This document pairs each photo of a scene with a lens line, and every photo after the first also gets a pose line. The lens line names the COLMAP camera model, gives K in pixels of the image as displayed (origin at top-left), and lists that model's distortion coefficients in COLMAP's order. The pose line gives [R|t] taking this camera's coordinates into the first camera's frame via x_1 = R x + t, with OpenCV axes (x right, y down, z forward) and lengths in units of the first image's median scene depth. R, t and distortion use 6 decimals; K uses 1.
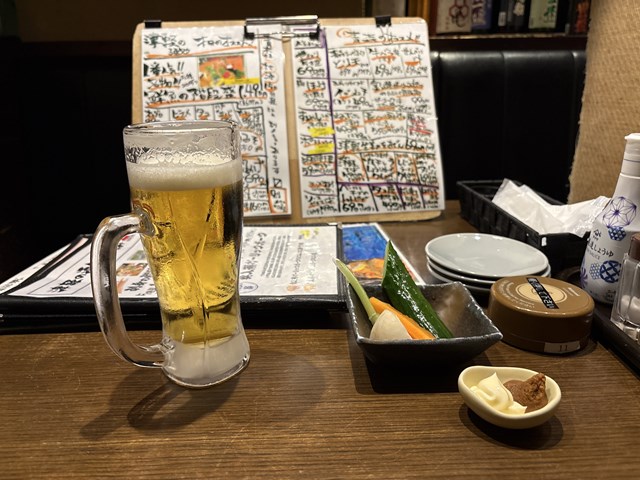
lens RADIAL K [[486.9, 0, 320.0], [0, 486.9, 239.7], [0, 0, 1]] dist [-0.001086, -0.003467]
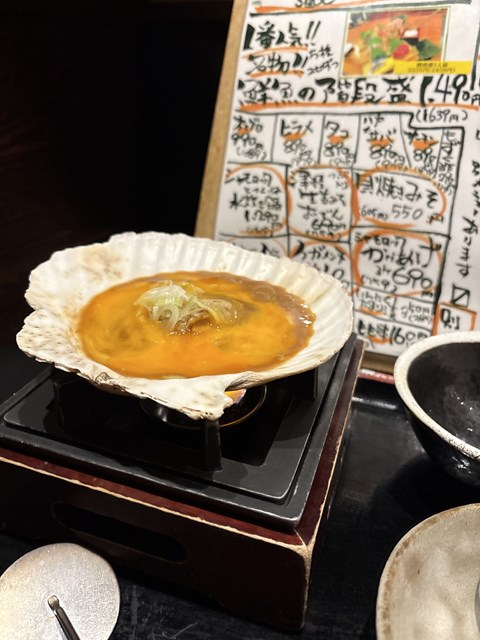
lens RADIAL K [[486.9, 0, 240.9], [0, 486.9, 320.6], [0, 0, 1]] dist [-0.001086, -0.003467]
pose [[0.910283, 0.223524, -0.348455, -0.110566], [-0.161053, 0.966608, 0.199327, -0.153276], [0.381374, -0.125324, 0.915886, 0.470874]]
